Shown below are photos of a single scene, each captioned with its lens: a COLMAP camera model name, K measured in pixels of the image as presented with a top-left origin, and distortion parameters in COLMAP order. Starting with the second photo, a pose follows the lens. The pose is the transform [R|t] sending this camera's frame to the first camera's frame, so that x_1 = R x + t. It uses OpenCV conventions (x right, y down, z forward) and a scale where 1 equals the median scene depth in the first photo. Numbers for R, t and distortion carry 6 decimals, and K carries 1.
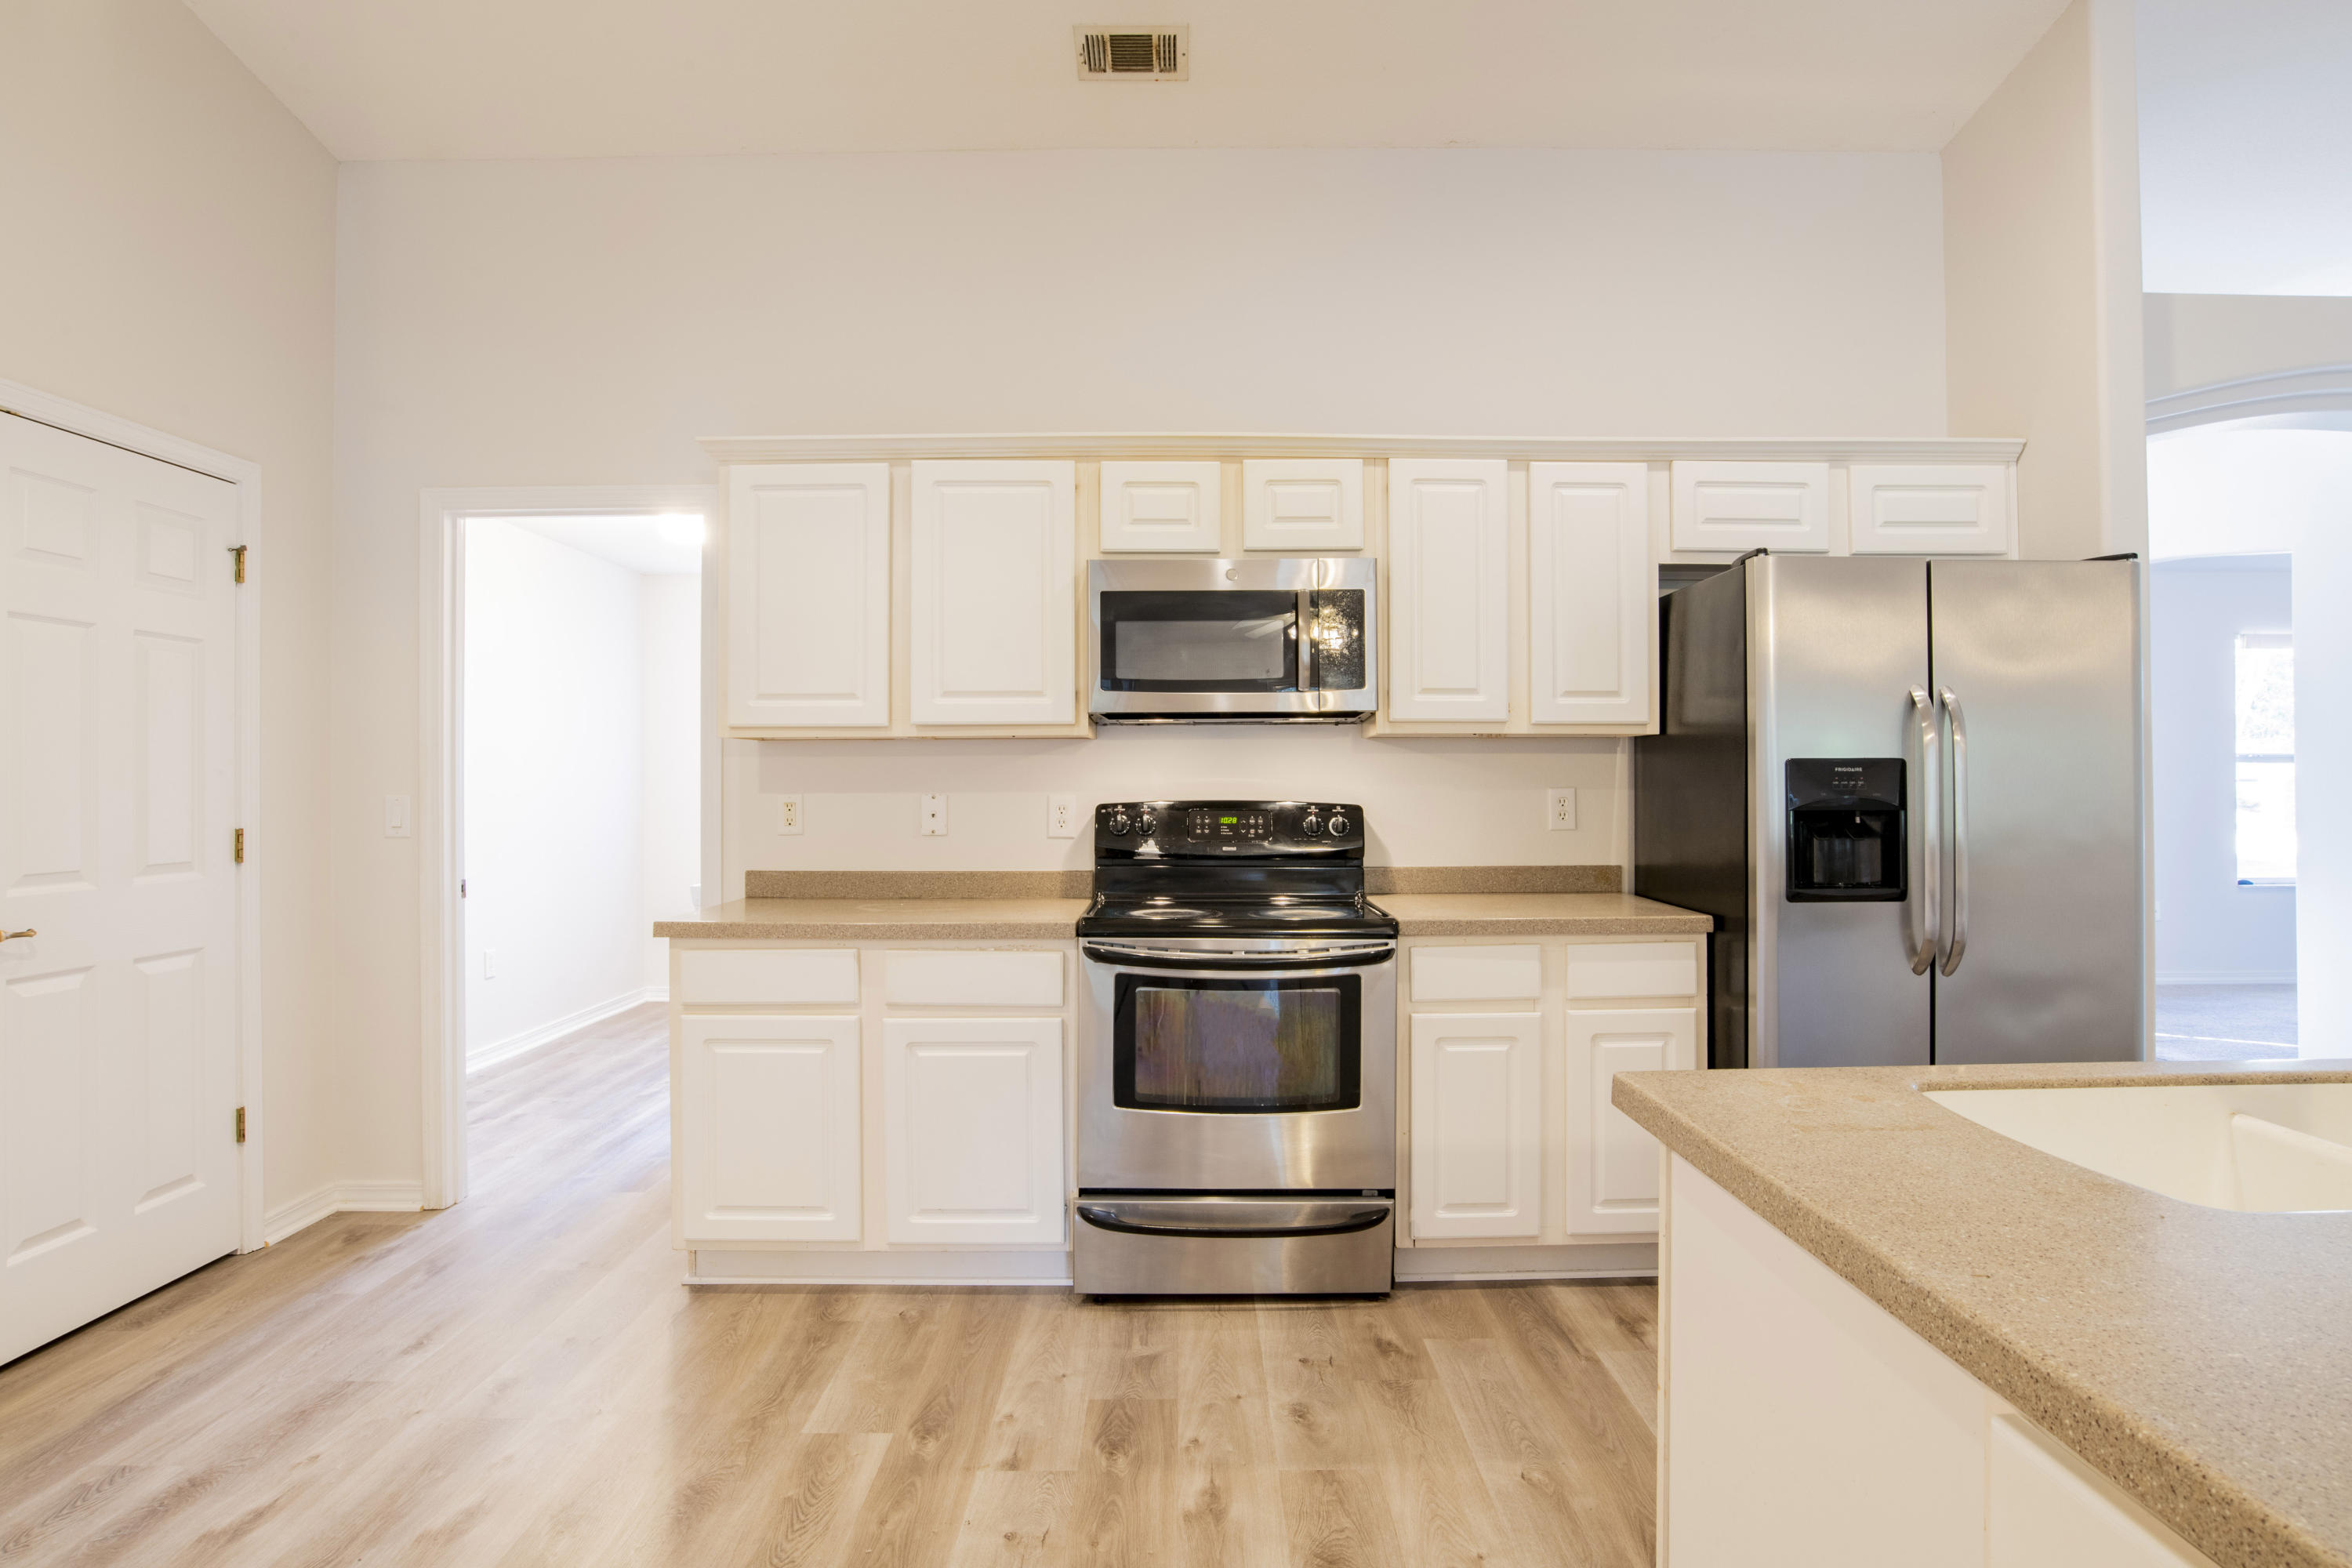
lens RADIAL K [[1213.1, 0, 1176.0], [0, 1213.1, 784.0], [0, 0, 1]] dist [-0.027024, 0.000721]
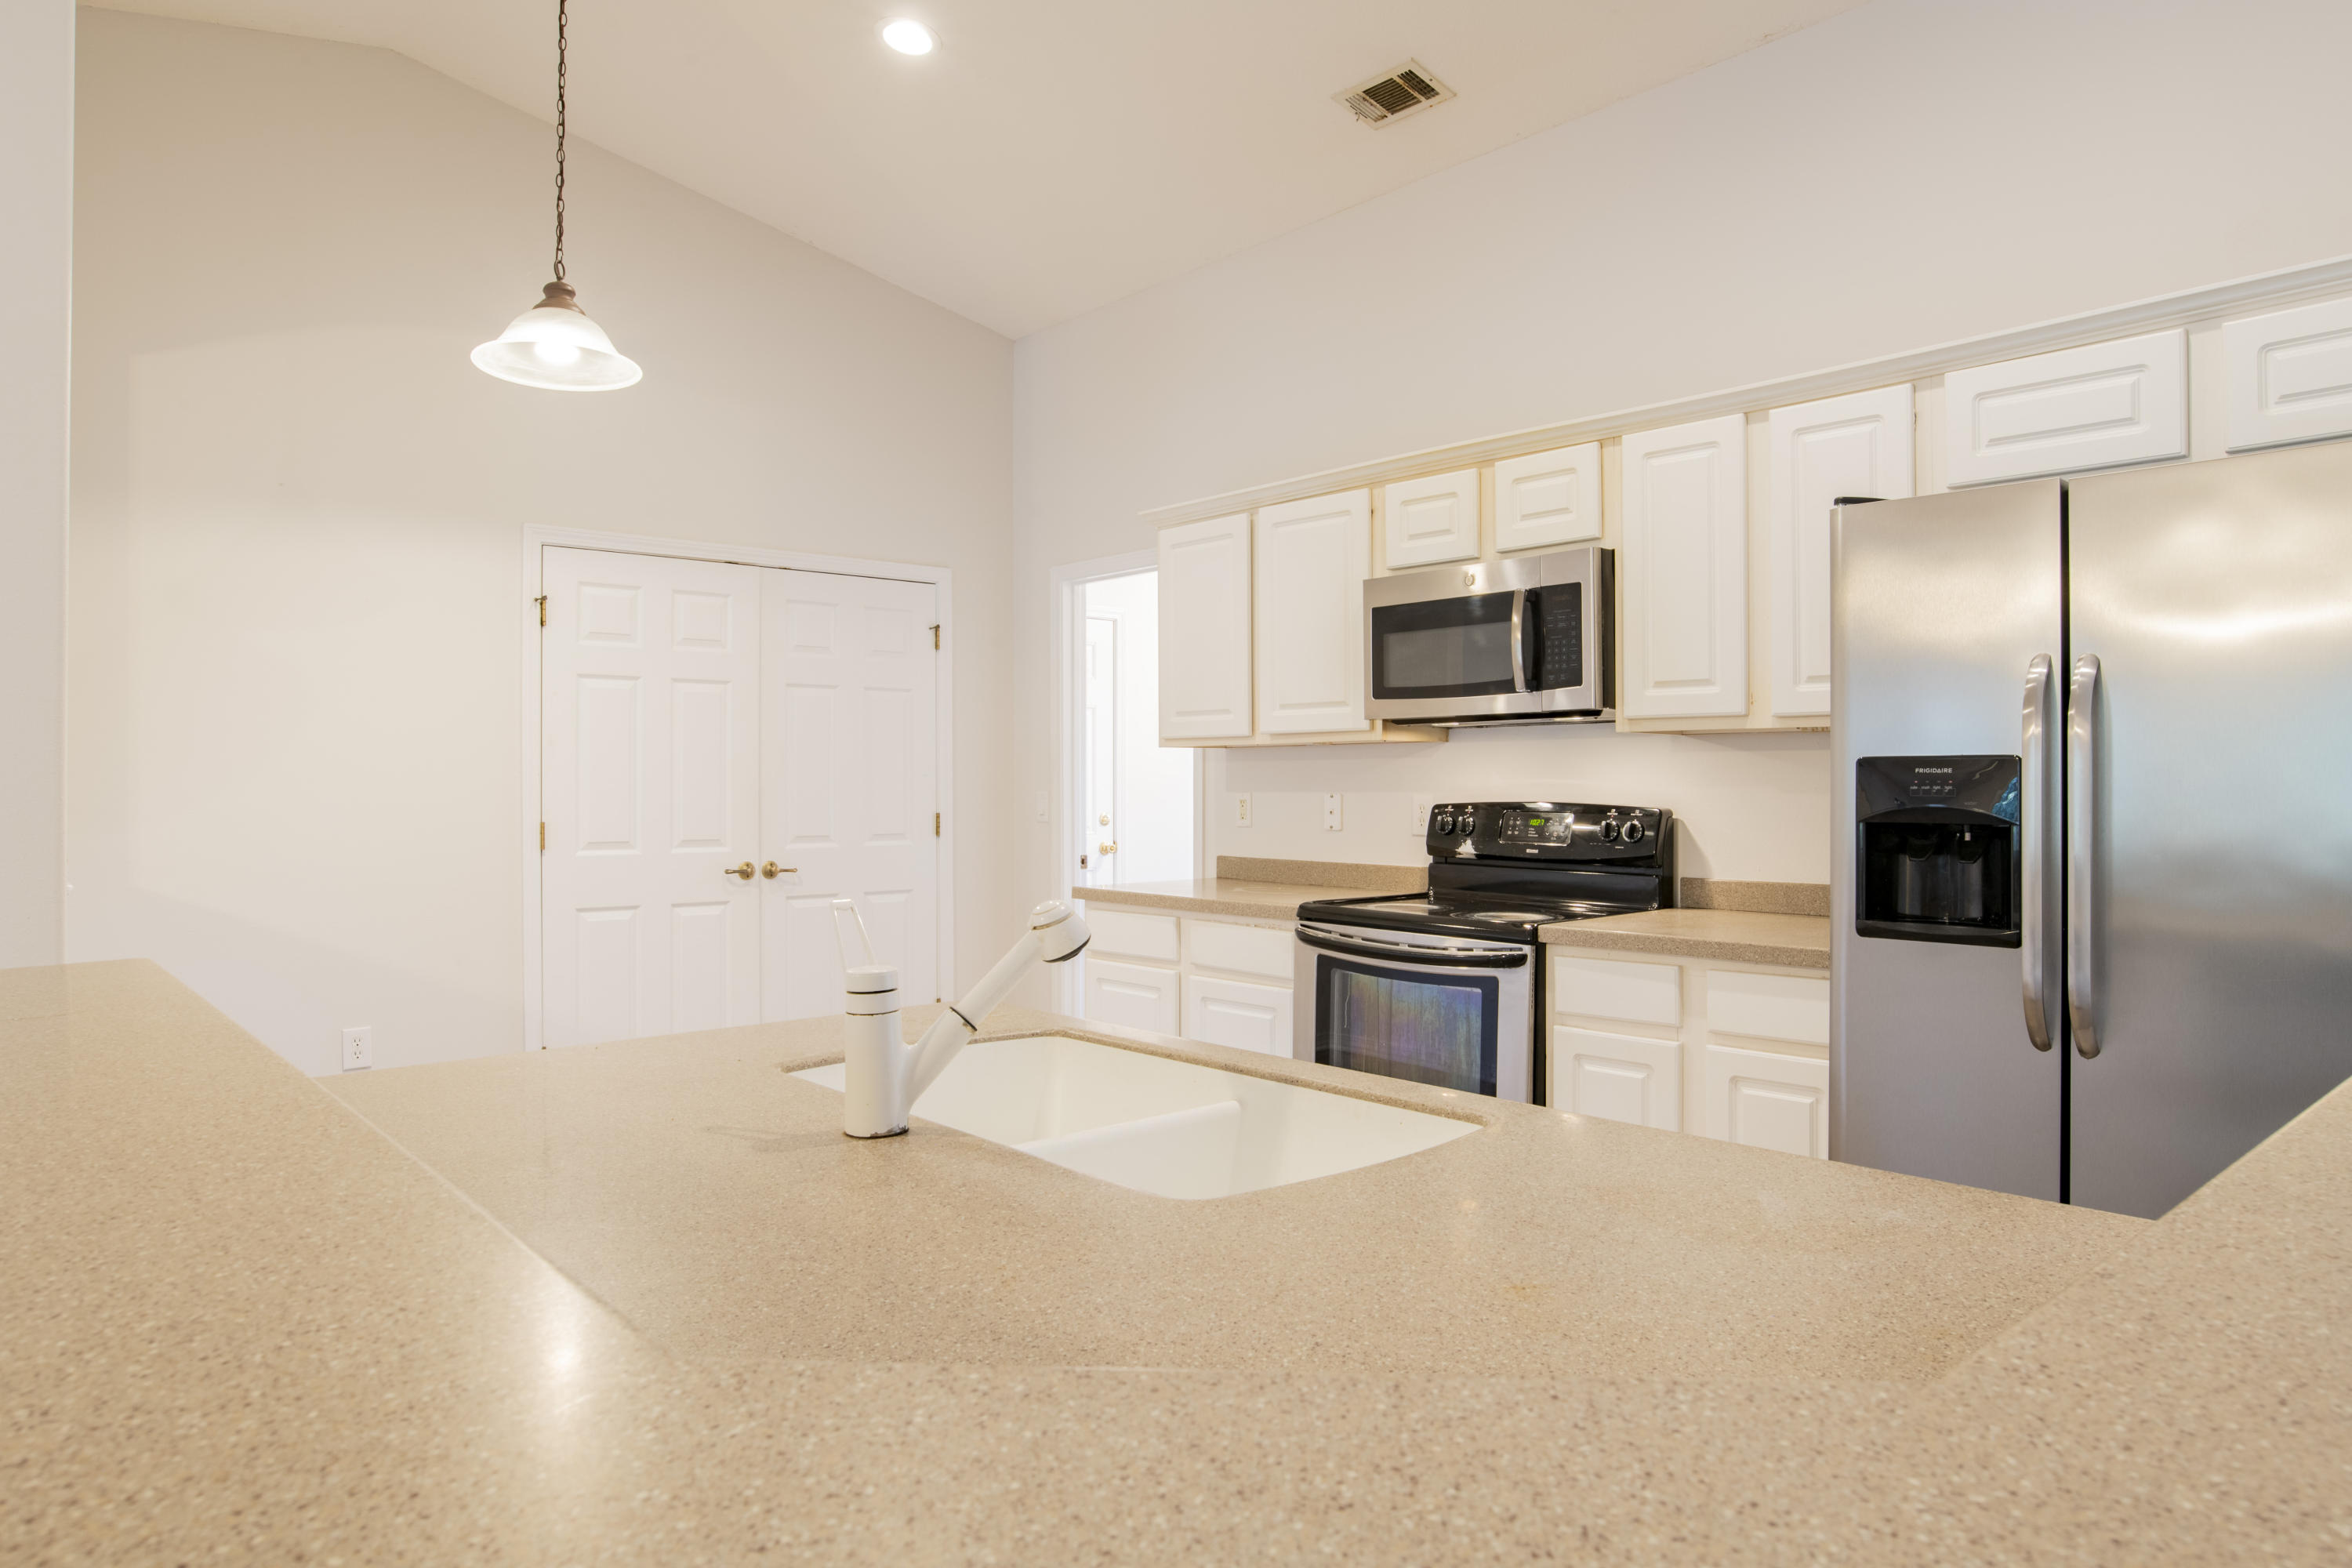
lens RADIAL K [[1444.3, 0, 1207.8], [0, 1444.3, 780.7], [0, 0, 1]] dist [-0.005382, -0.001219]
pose [[0.678006, 0.000705, -0.735056, 0.775843], [0.000493, 0.999999, 0.001414, -0.005949], [0.735056, -0.001321, 0.678005, 0.014707]]
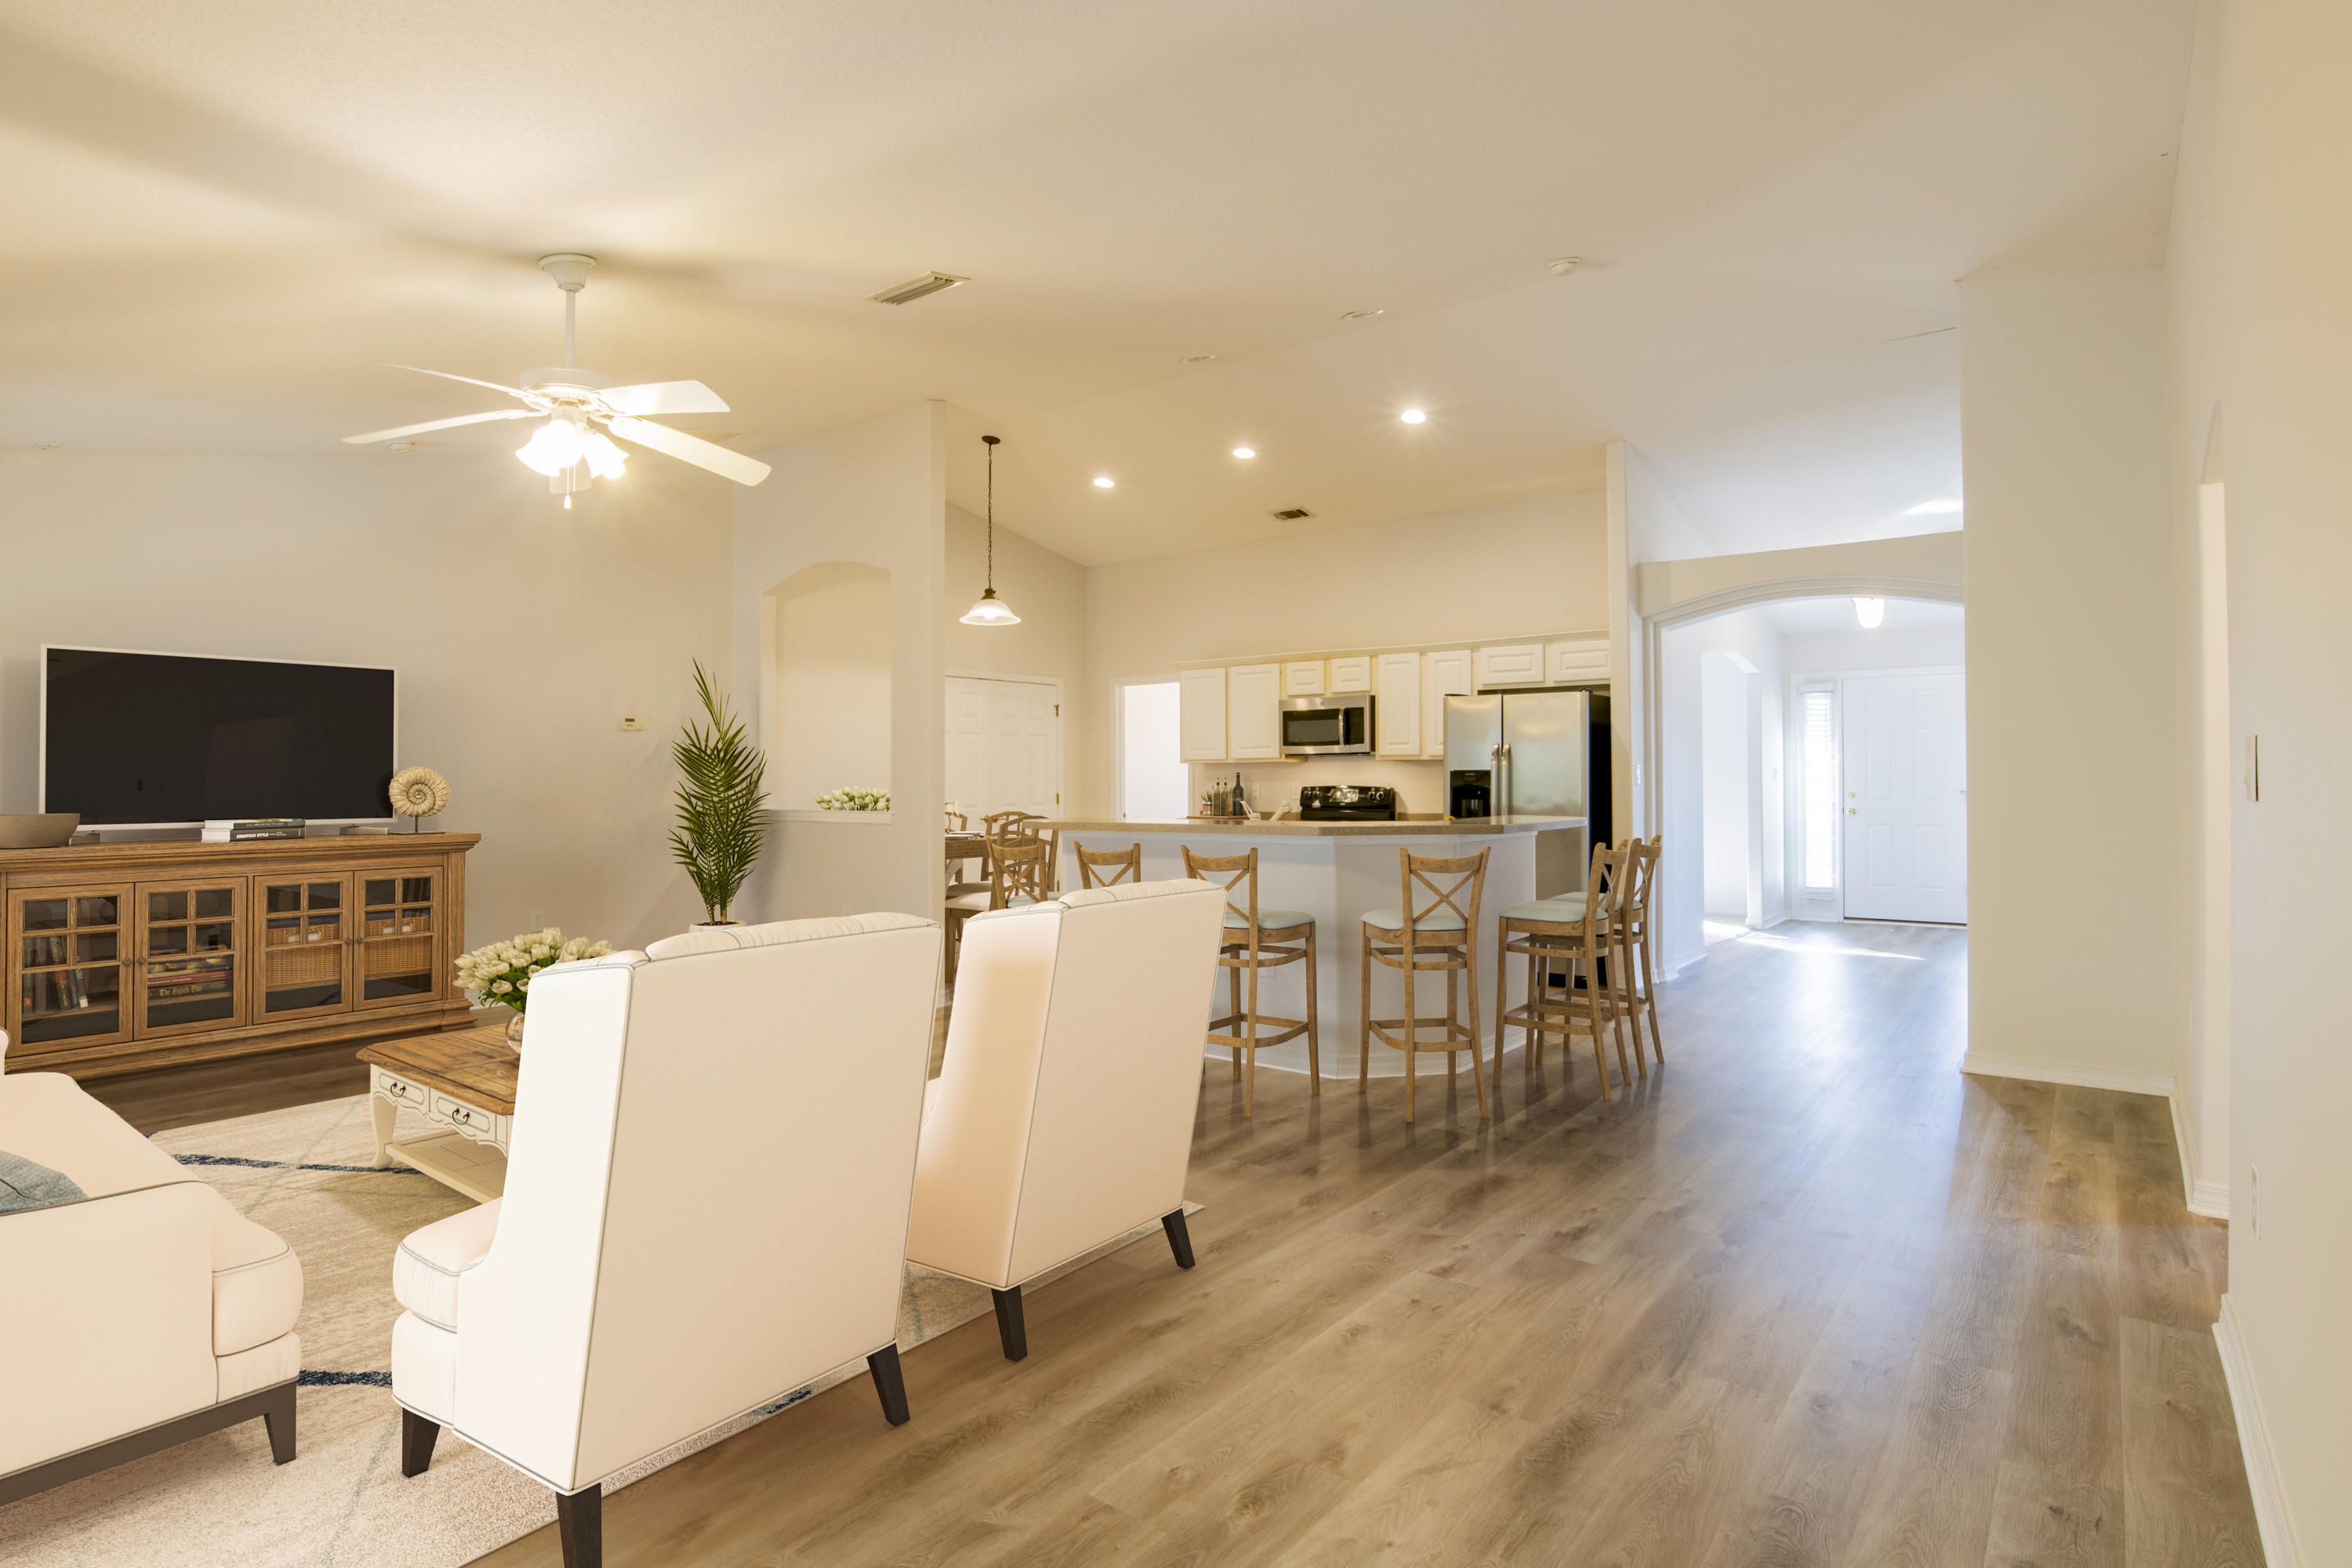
lens RADIAL K [[1175.7, 0, 1193.6], [0, 1175.7, 788.5], [0, 0, 1]] dist [-0.003851, 0.000051]
pose [[0.788081, 0.005561, -0.615546, 1.433837], [-0.001572, 0.999974, 0.007021, 0.002723], [0.615569, -0.004566, 0.788070, -1.259750]]
